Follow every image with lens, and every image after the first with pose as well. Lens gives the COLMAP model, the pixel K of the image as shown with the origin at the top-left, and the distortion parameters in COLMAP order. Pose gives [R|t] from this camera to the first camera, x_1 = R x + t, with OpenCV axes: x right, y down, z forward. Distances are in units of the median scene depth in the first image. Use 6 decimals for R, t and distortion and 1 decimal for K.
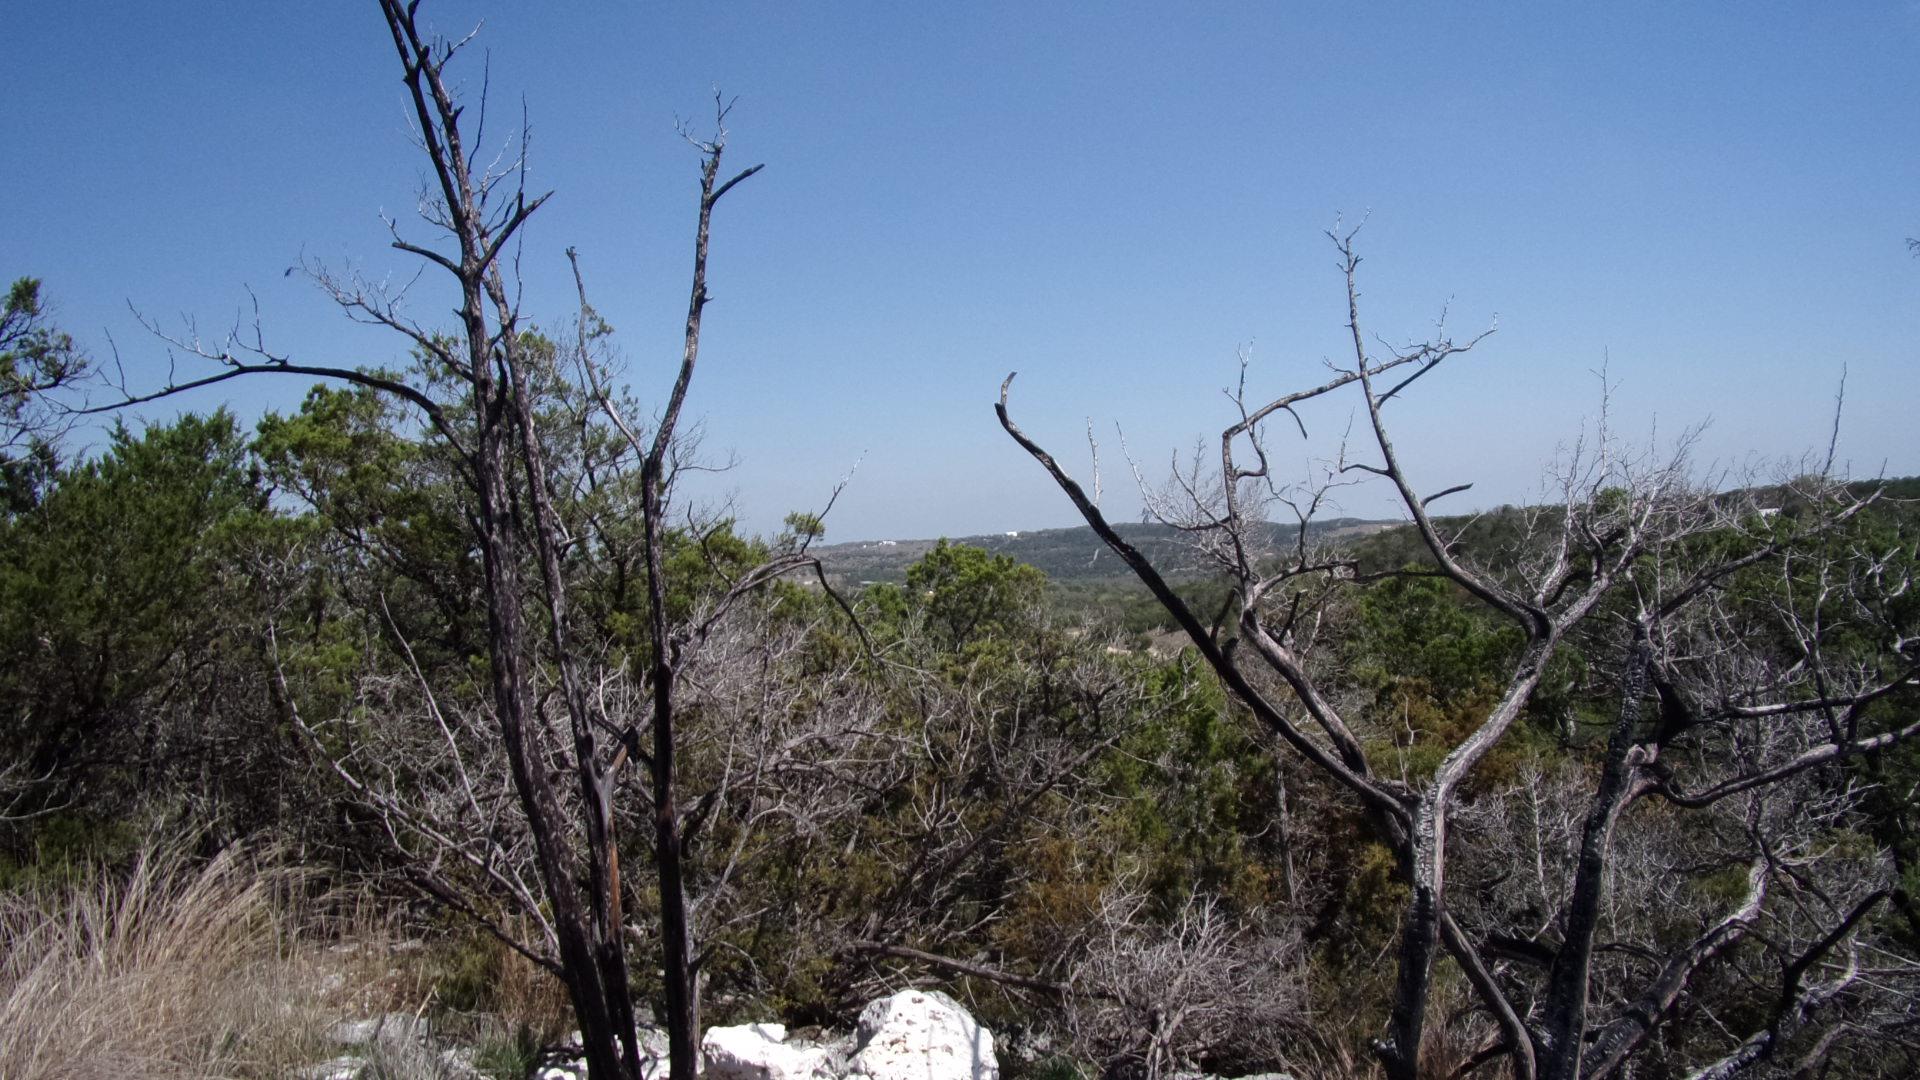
lens RADIAL K [[1412.8, 0, 960.0], [0, 1412.8, 540.0], [0, 0, 1]] dist [-0.003574, -0.059016]
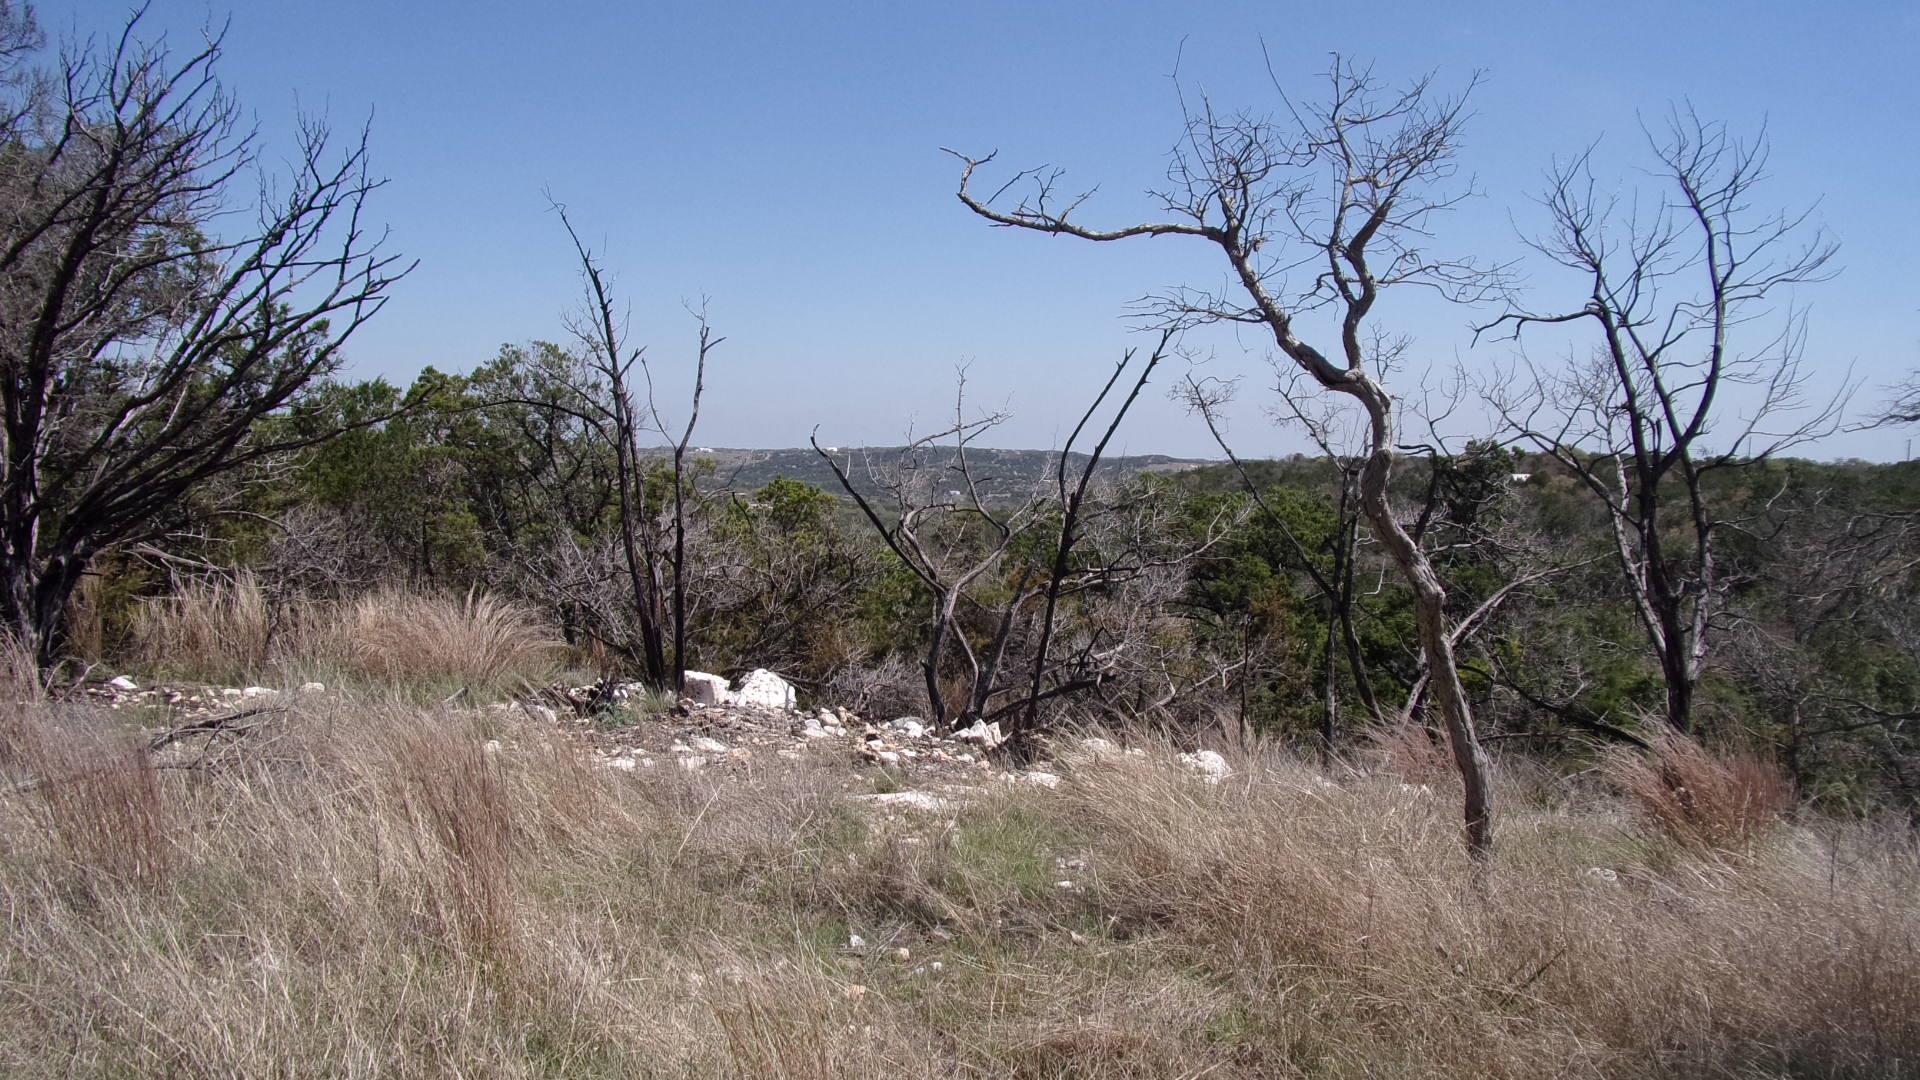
lens RADIAL K [[1386.2, 0, 960.0], [0, 1386.2, 540.0], [0, 0, 1]] dist [-0.049304, 0.007966]
pose [[0.989644, 0.055781, 0.132262, -0.025407], [-0.063427, 0.996507, 0.054320, -0.053194], [-0.128770, -0.062147, 0.989725, -1.392314]]
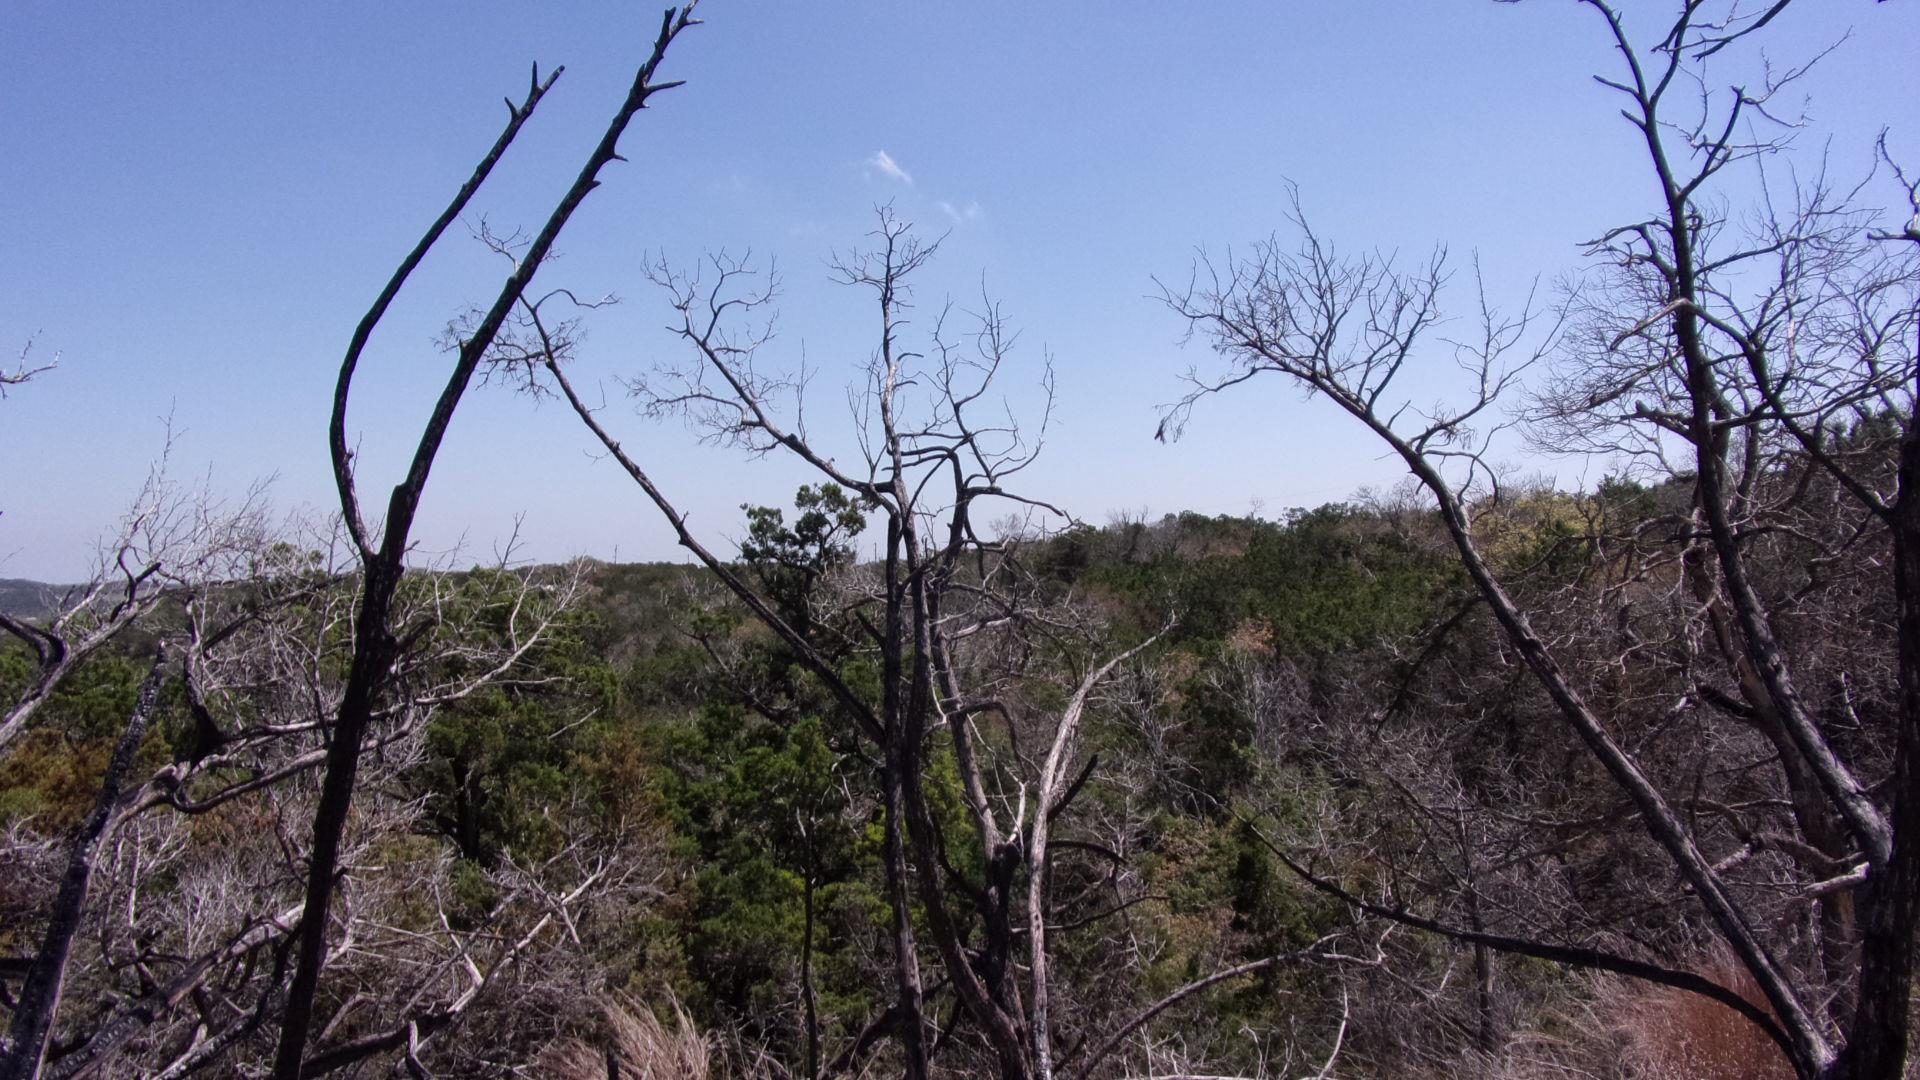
lens RADIAL K [[1386.2, 0, 960.0], [0, 1386.2, 540.0], [0, 0, 1]] dist [-0.049304, 0.007966]
pose [[0.685282, 0.054093, 0.726266, 0.117132], [-0.016800, 0.998147, -0.058491, 0.022961], [-0.728084, 0.027881, 0.684921, -0.150819]]
